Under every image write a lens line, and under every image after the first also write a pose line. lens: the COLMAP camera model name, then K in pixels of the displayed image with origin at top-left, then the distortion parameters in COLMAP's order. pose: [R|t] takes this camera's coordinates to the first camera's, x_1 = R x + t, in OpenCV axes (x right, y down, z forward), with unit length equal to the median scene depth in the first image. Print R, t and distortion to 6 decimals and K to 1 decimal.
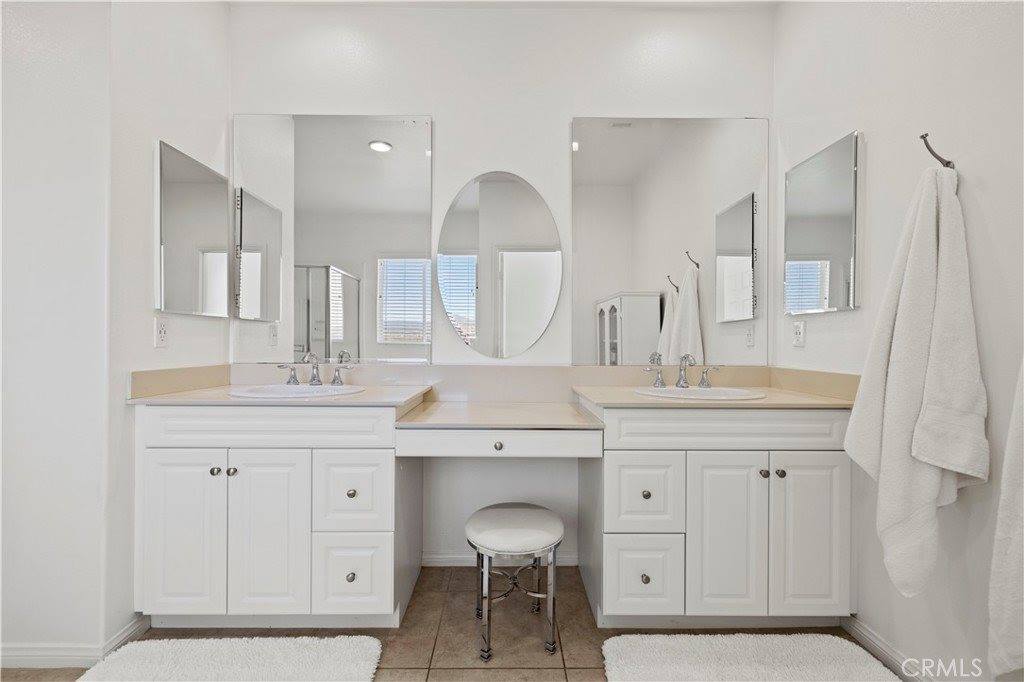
lens RADIAL K [[429.7, 0, 505.0], [0, 429.7, 340.0], [0, 0, 1]] dist [0.003936, 0.000248]
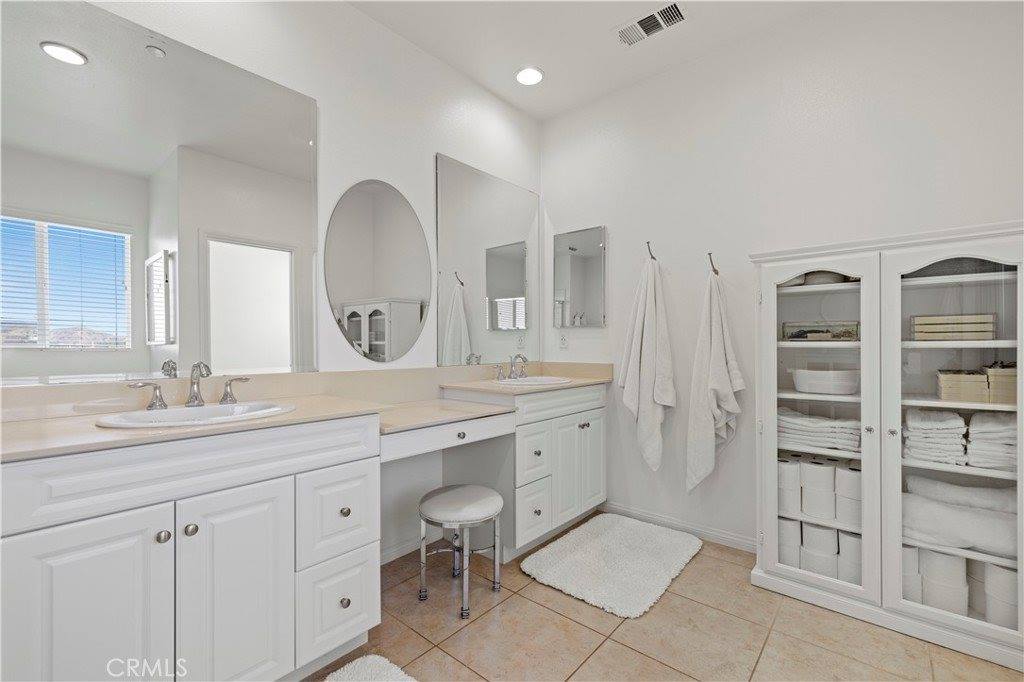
lens RADIAL K [[434.3, 0, 509.8], [0, 434.3, 337.4], [0, 0, 1]] dist [0.000348, 0.000133]
pose [[0.670224, 0.005072, 0.742141, -0.789249], [0.000324, 0.999975, -0.007127, -0.011392], [-0.742158, 0.005017, 0.670206, 0.106888]]
